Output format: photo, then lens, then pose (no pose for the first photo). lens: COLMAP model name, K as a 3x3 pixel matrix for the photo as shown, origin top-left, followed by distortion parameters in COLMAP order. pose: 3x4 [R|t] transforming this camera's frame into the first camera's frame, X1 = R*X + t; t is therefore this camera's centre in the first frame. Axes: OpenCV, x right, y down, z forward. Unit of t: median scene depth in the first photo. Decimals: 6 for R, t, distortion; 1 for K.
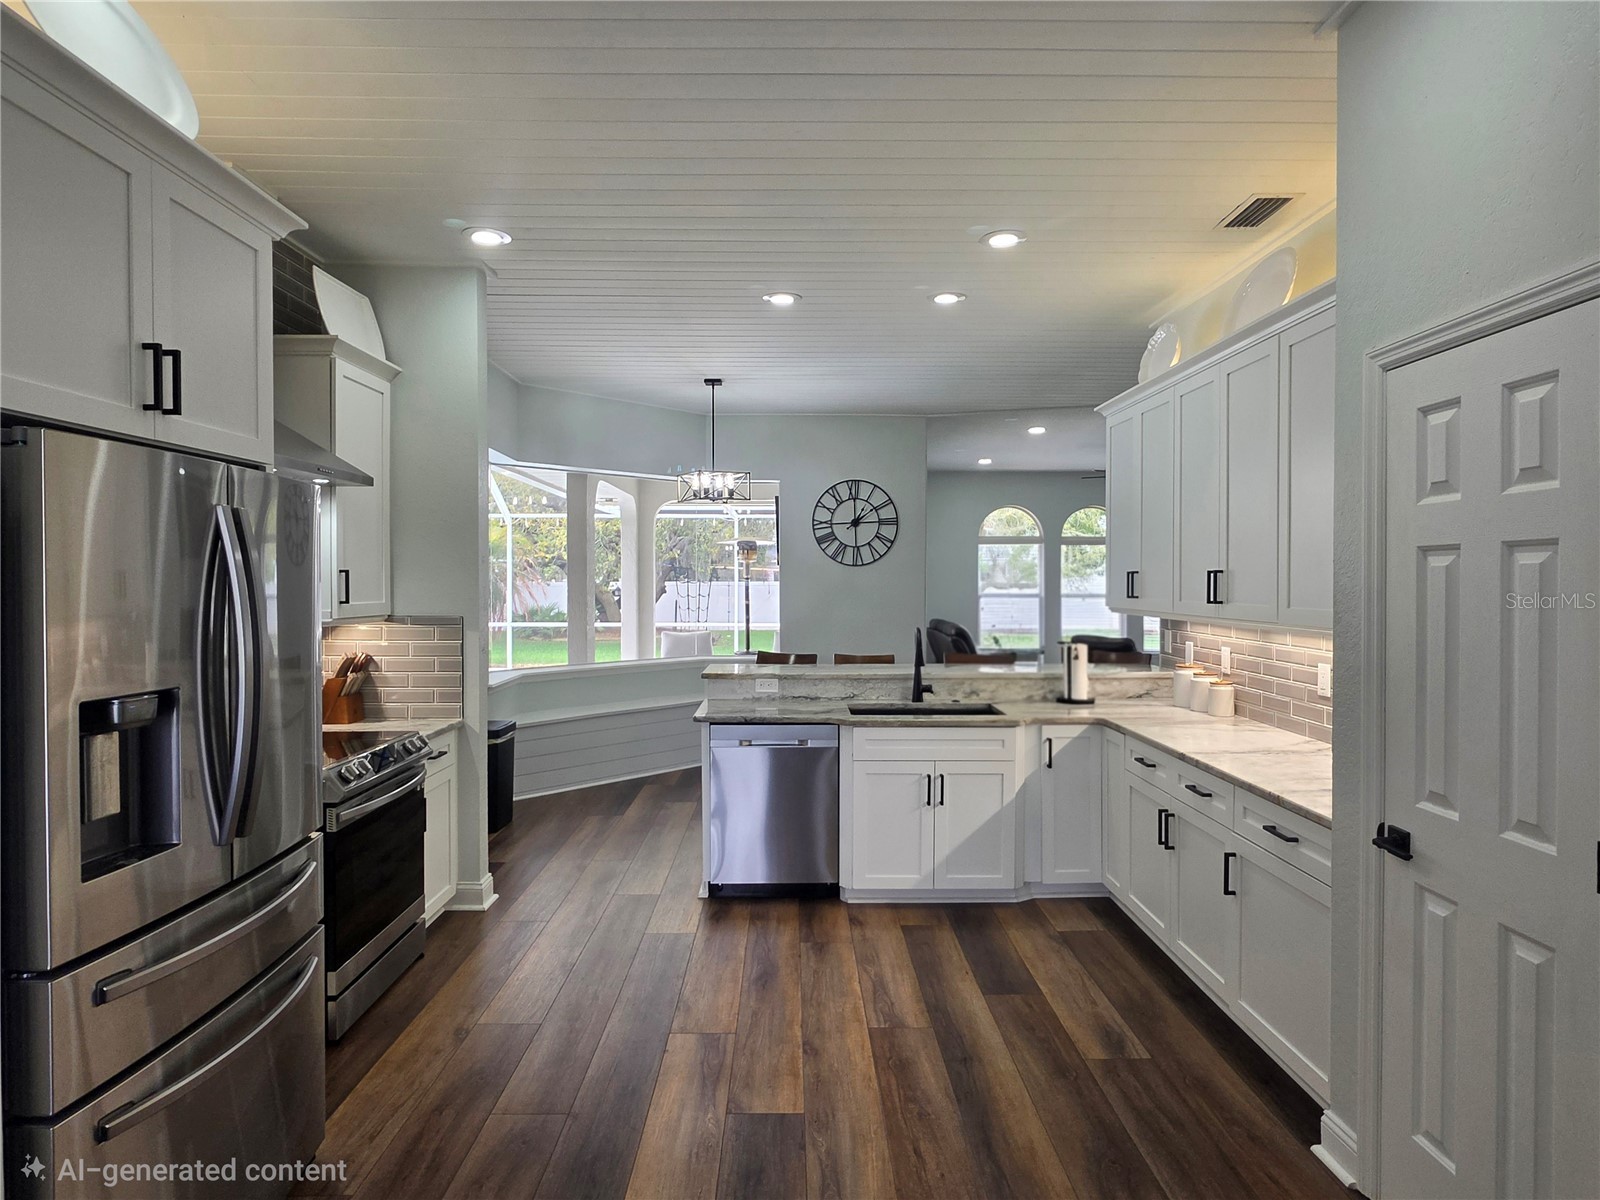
lens RADIAL K [[925.6, 0, 814.6], [0, 925.6, 595.2], [0, 0, 1]] dist [0.004320, 0.004001]
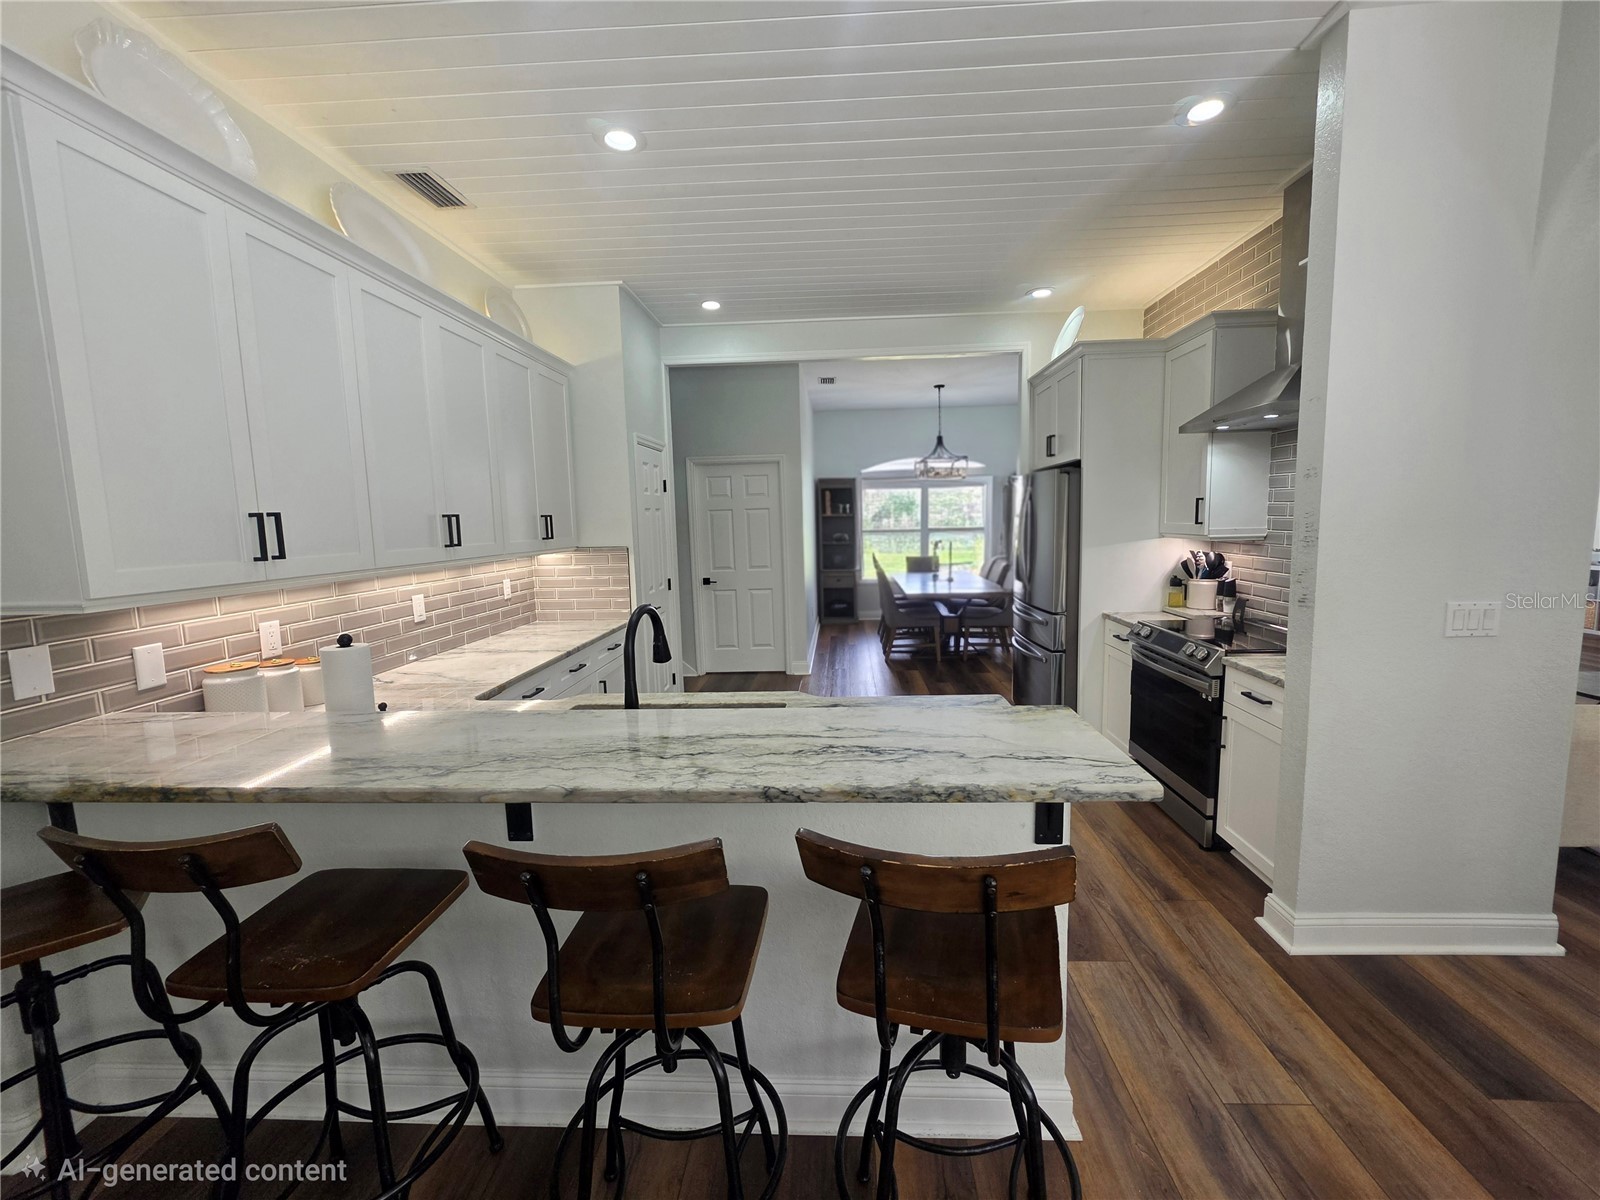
lens RADIAL K [[649.5, 0, 805.3], [0, 649.5, 592.2], [0, 0, 1]] dist [0.002184, 0.000344]
pose [[-0.996849, 0.016032, 0.077692, -0.018545], [0.026390, 0.990604, 0.134193, -0.027598], [-0.074811, 0.135820, -0.987905, 1.672710]]
